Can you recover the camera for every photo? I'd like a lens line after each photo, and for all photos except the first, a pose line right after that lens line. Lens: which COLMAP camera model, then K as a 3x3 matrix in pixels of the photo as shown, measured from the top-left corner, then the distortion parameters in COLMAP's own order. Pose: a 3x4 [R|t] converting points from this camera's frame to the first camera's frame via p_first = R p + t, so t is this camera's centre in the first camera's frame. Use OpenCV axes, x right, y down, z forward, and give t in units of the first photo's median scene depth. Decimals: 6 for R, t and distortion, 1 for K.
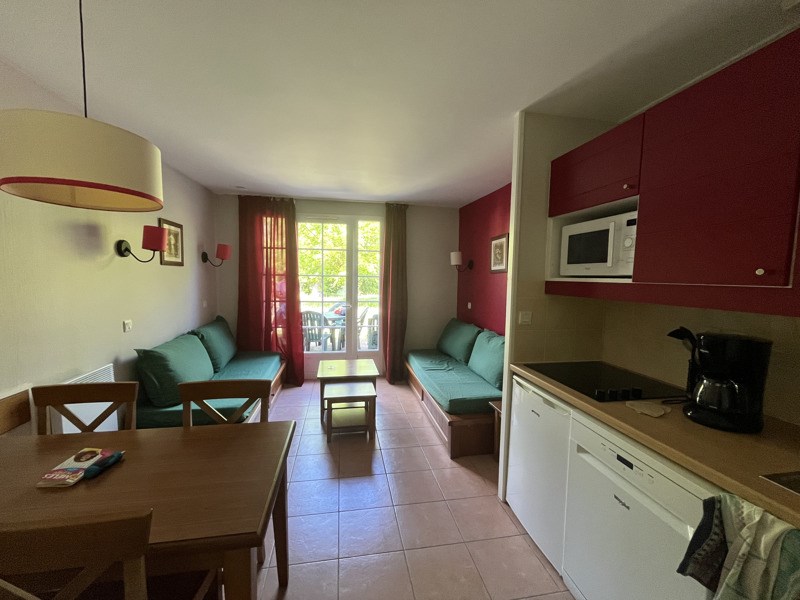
lens RADIAL K [[326.0, 0, 400.0], [0, 326.0, 300.0], [0, 0, 1]] dist [-0.000503, 0.000007]
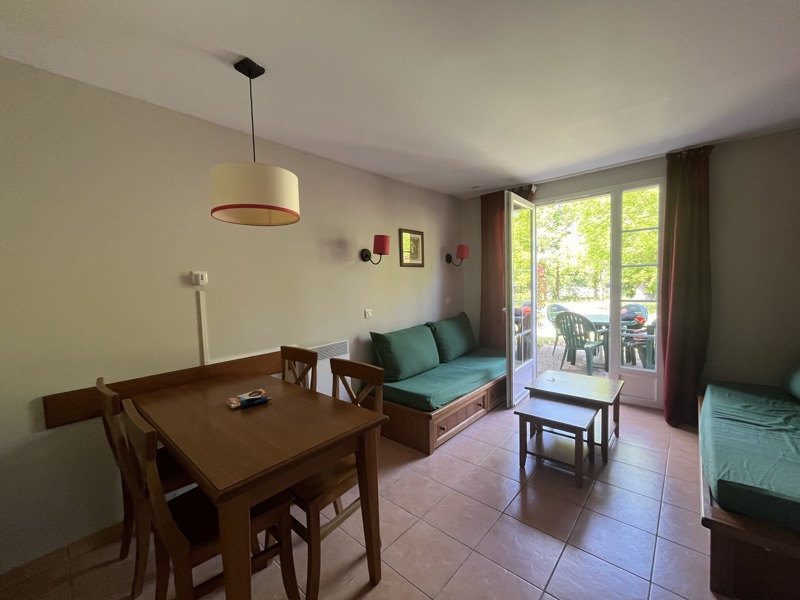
lens RADIAL K [[328.8, 0, 400.0], [0, 328.8, 300.0], [0, 0, 1]] dist [-0.000823, 0.000154]
pose [[0.618271, 0.008566, -0.785919, 0.211297], [-0.016095, 0.999869, -0.001764, 0.017529], [0.785800, 0.013740, 0.618328, 0.207999]]
